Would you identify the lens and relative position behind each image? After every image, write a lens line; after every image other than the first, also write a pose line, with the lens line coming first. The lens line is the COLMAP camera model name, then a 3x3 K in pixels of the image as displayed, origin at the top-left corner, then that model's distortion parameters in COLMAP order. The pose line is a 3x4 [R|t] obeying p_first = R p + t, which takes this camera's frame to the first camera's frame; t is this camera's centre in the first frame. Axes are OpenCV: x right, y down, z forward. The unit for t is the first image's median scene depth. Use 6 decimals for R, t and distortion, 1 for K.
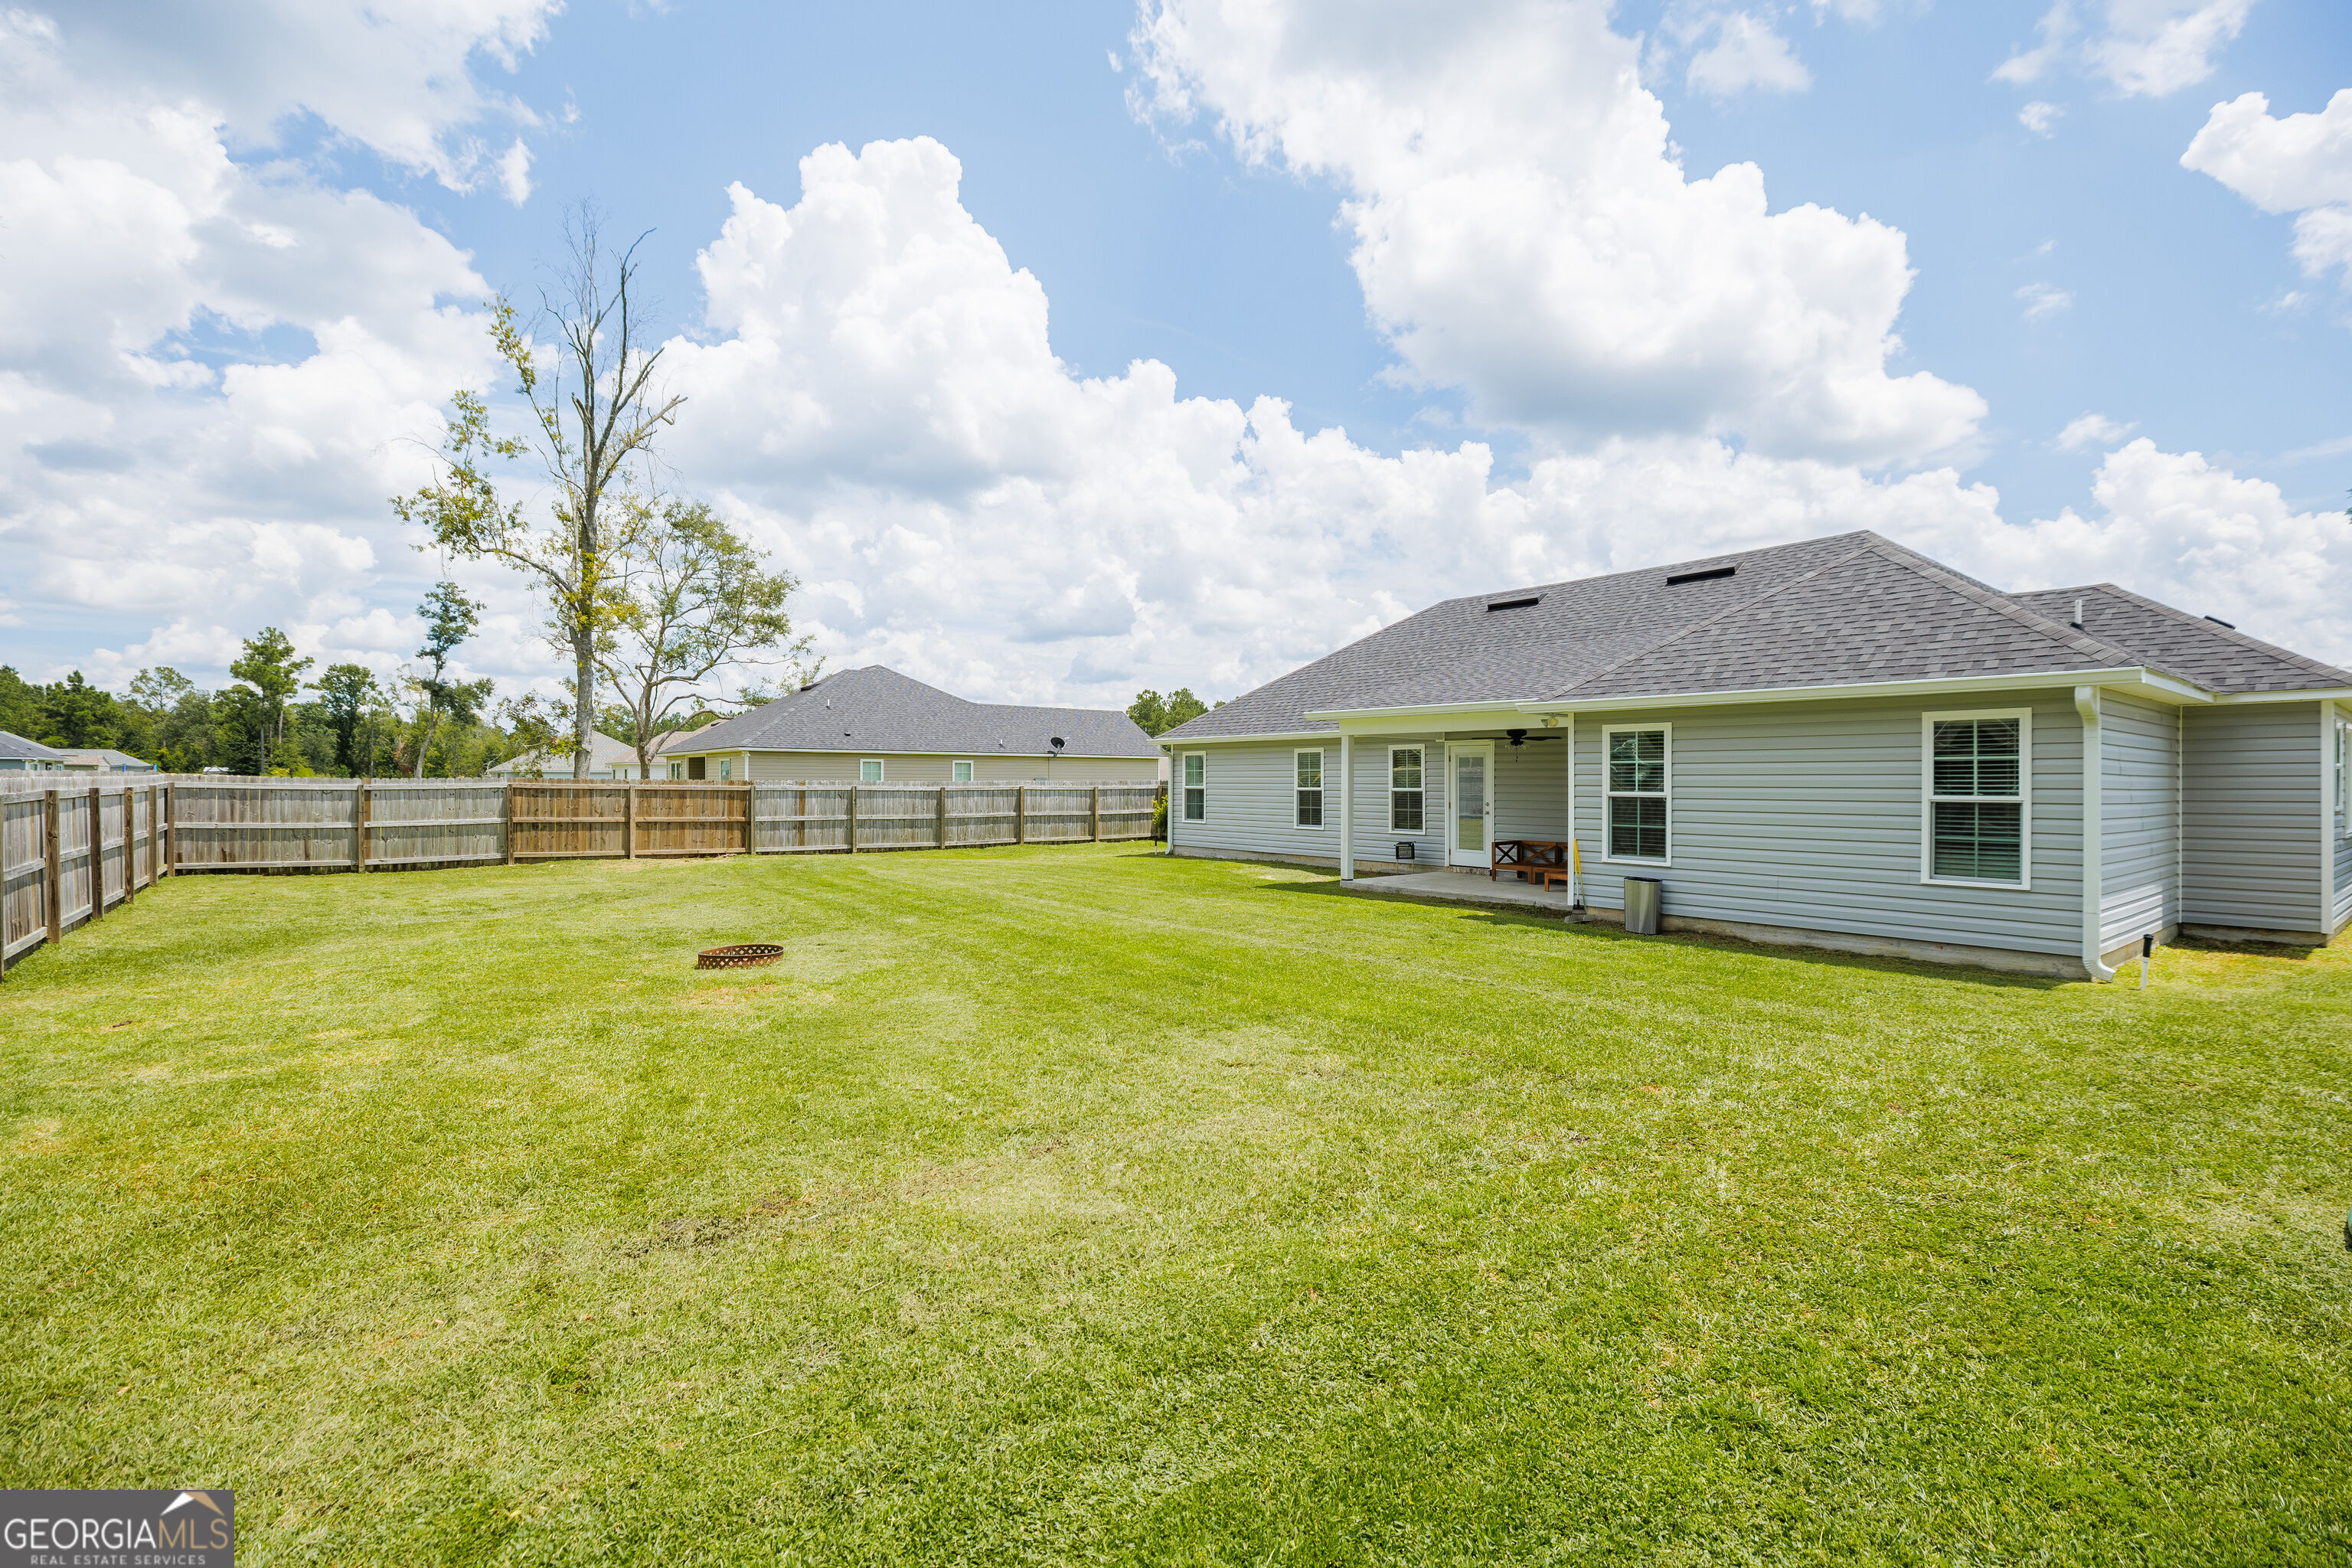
lens RADIAL K [[1038.3, 0, 1165.5], [0, 1038.3, 788.6], [0, 0, 1]] dist [0.005402, -0.000995]
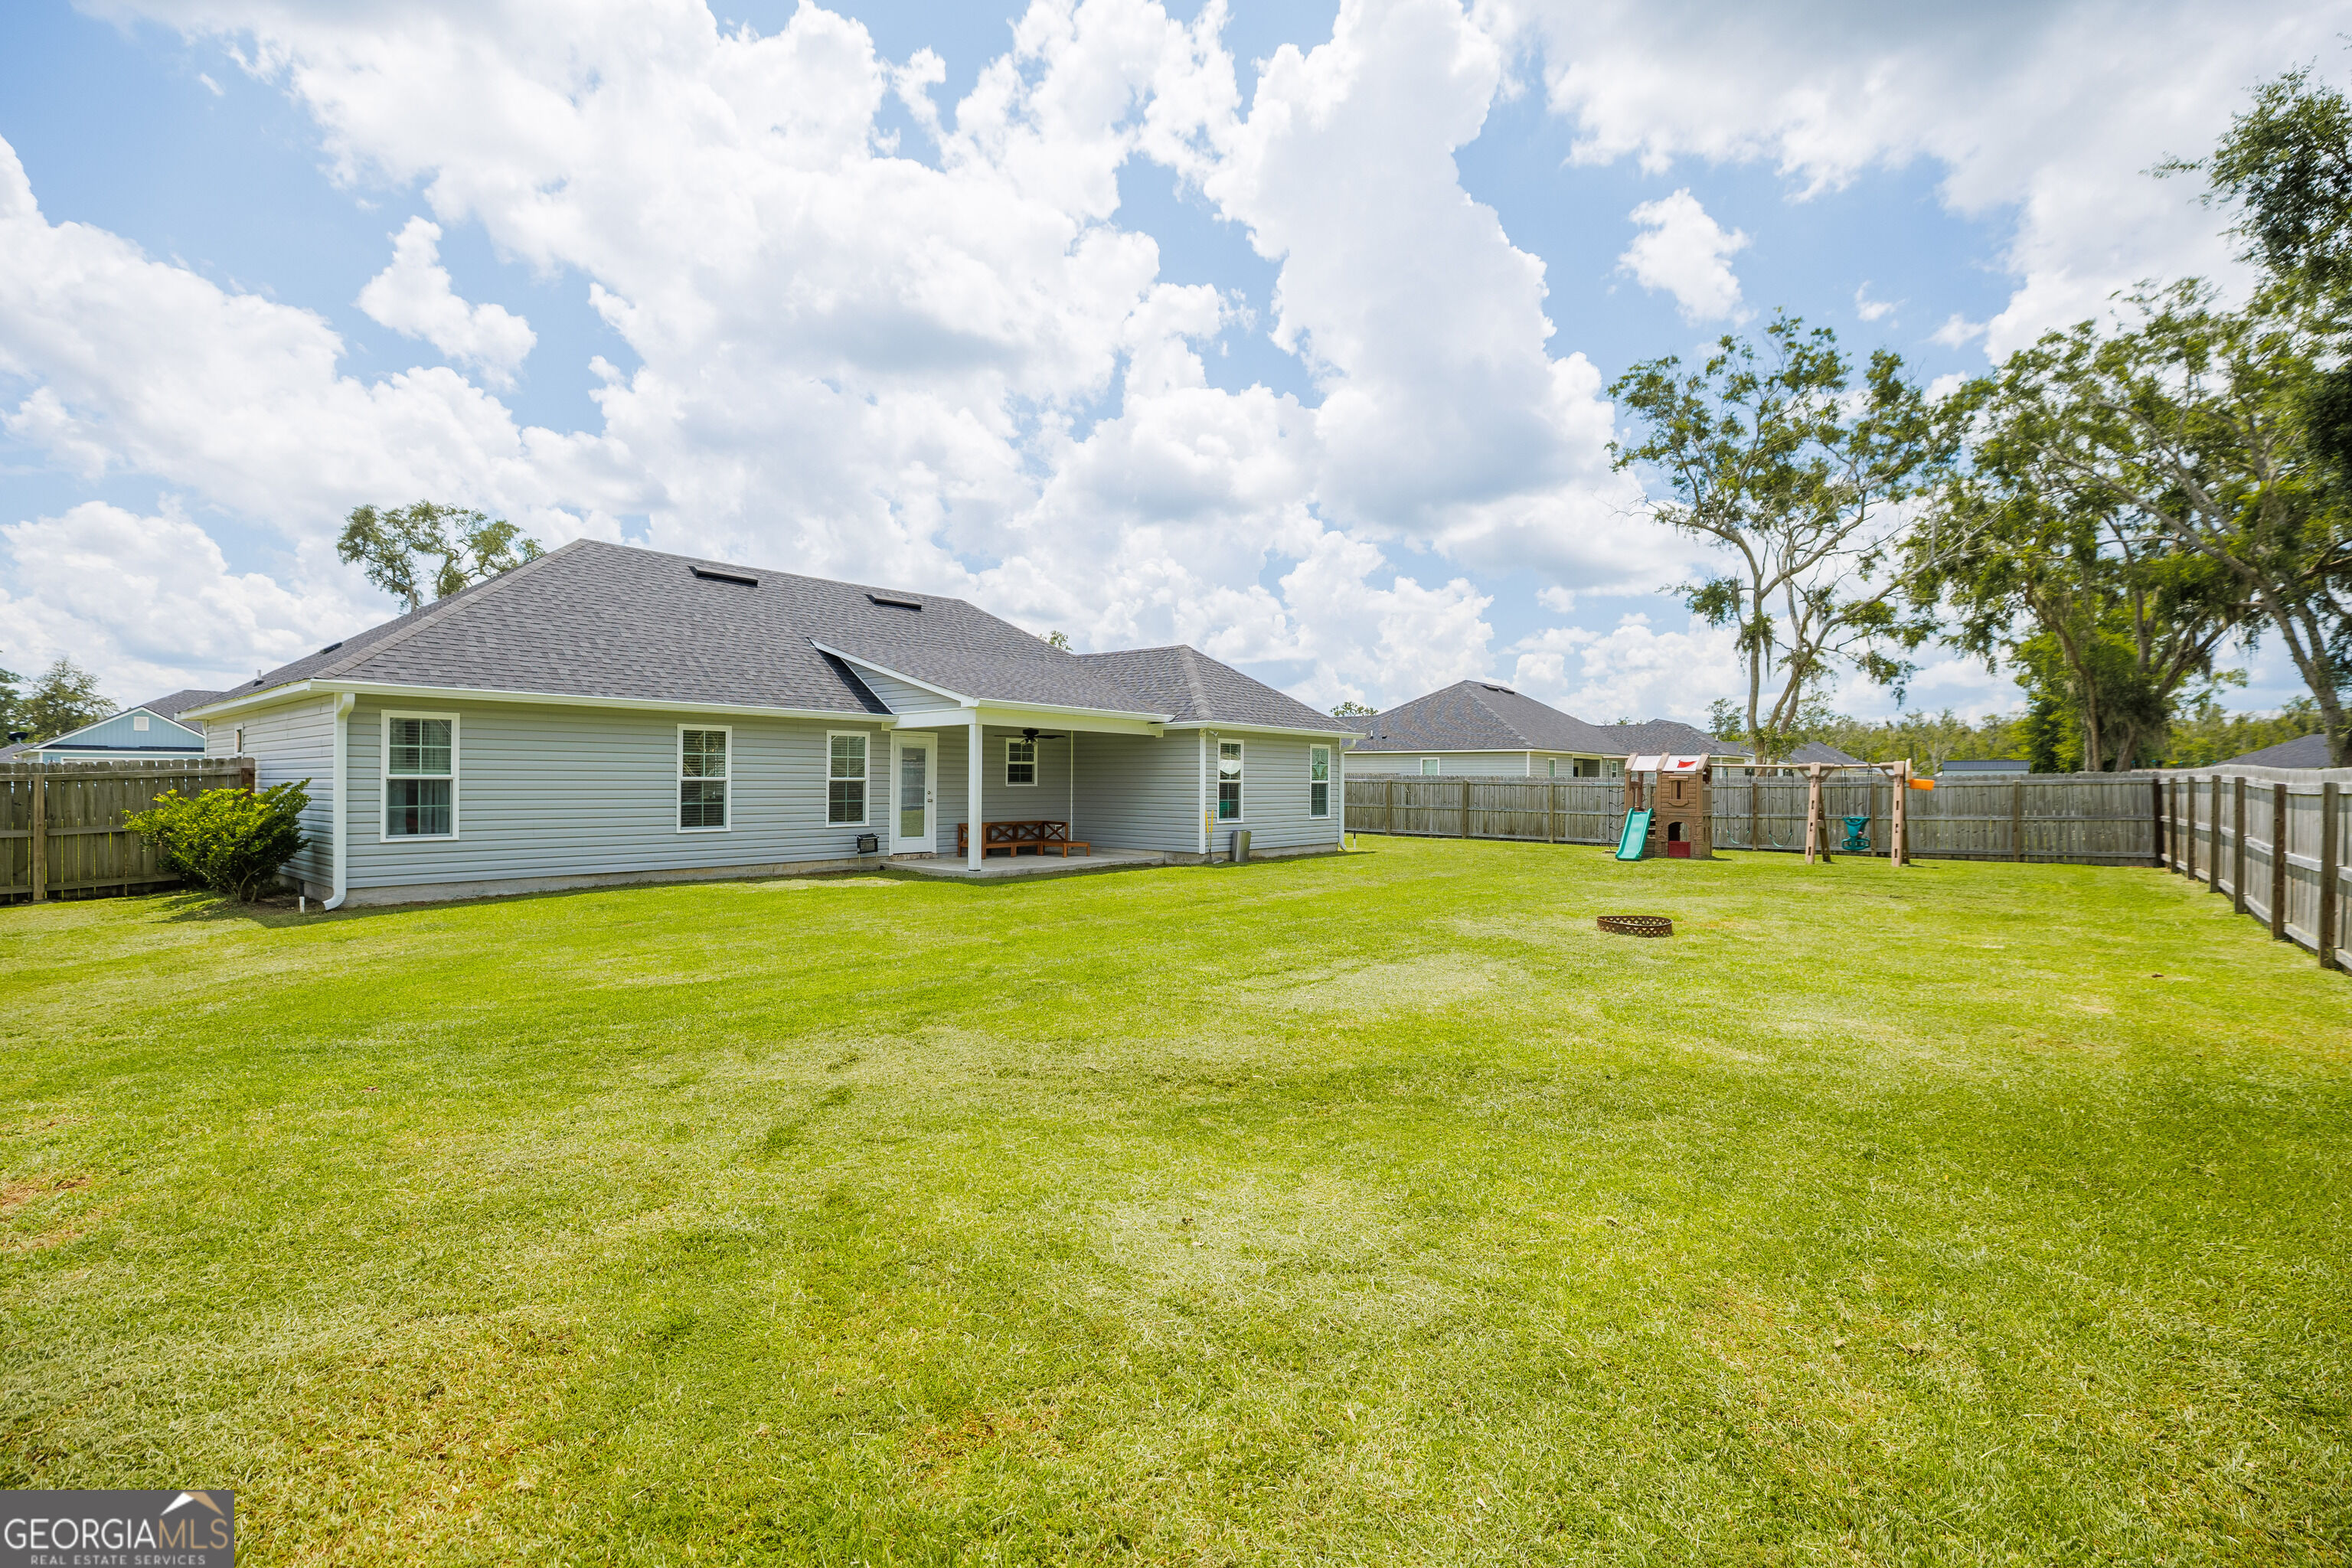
lens RADIAL K [[1038.3, 0, 1163.8], [0, 1038.3, 780.5], [0, 0, 1]] dist [0.005402, -0.000995]
pose [[-0.198662, -0.011978, 0.979995, -0.741581], [-0.004426, 0.999926, 0.011325, -0.009801], [-0.980058, -0.002087, -0.198700, 0.902596]]
